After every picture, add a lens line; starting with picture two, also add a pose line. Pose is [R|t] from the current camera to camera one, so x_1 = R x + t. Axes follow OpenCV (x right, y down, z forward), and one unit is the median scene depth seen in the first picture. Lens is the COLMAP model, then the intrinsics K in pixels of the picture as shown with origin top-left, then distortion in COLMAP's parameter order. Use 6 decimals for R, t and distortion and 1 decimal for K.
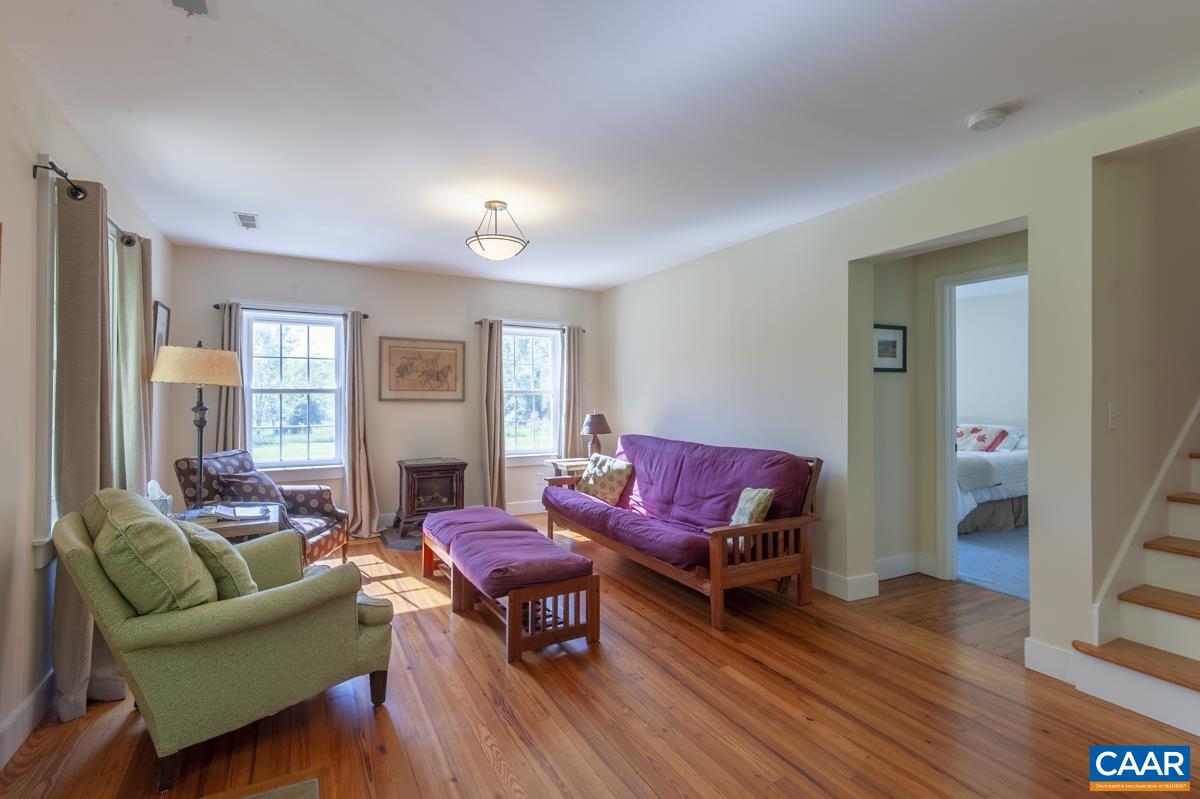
lens RADIAL K [[550.9, 0, 598.3], [0, 550.9, 395.8], [0, 0, 1]] dist [0.014724, 0.000126]
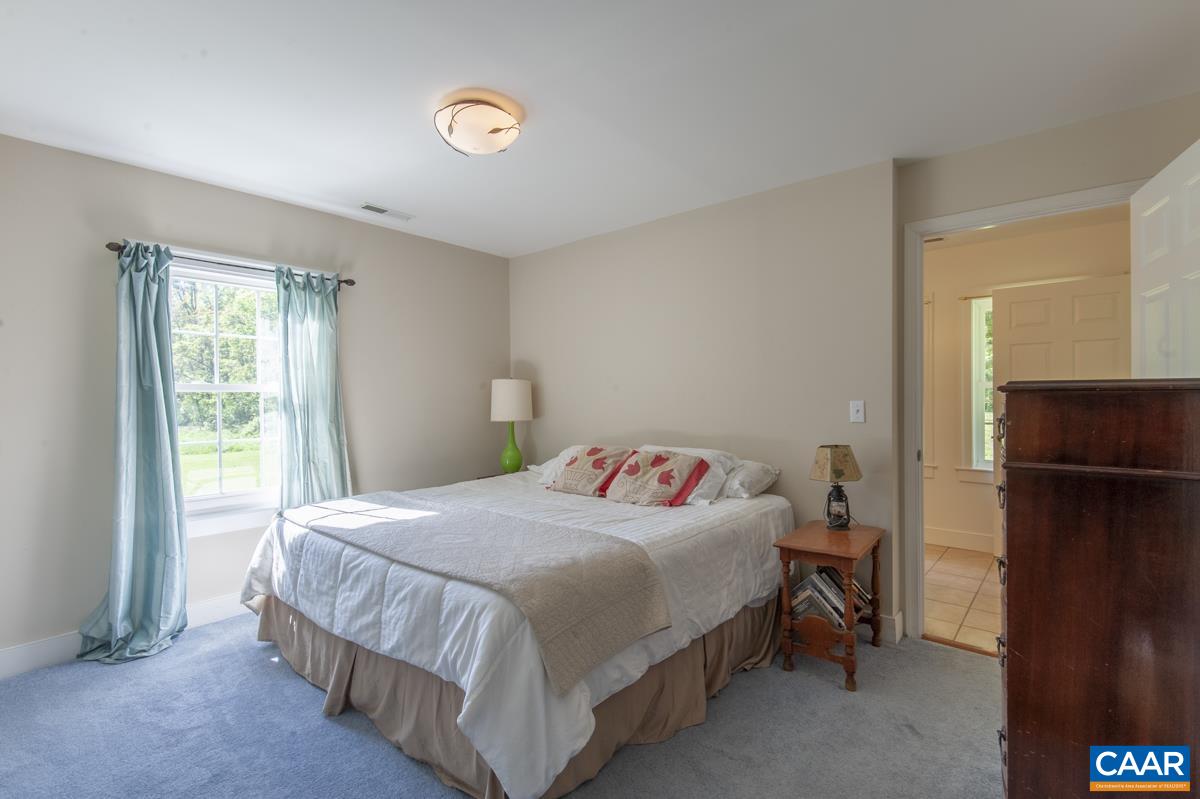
lens RADIAL K [[550.9, 0, 598.9], [0, 550.9, 401.8], [0, 0, 1]] dist [0.014724, 0.000126]
pose [[0.930655, -0.007906, 0.365812, 0.454418], [0.004159, 0.999931, 0.011031, 0.001802], [-0.365873, -0.008745, 0.930624, 0.559278]]
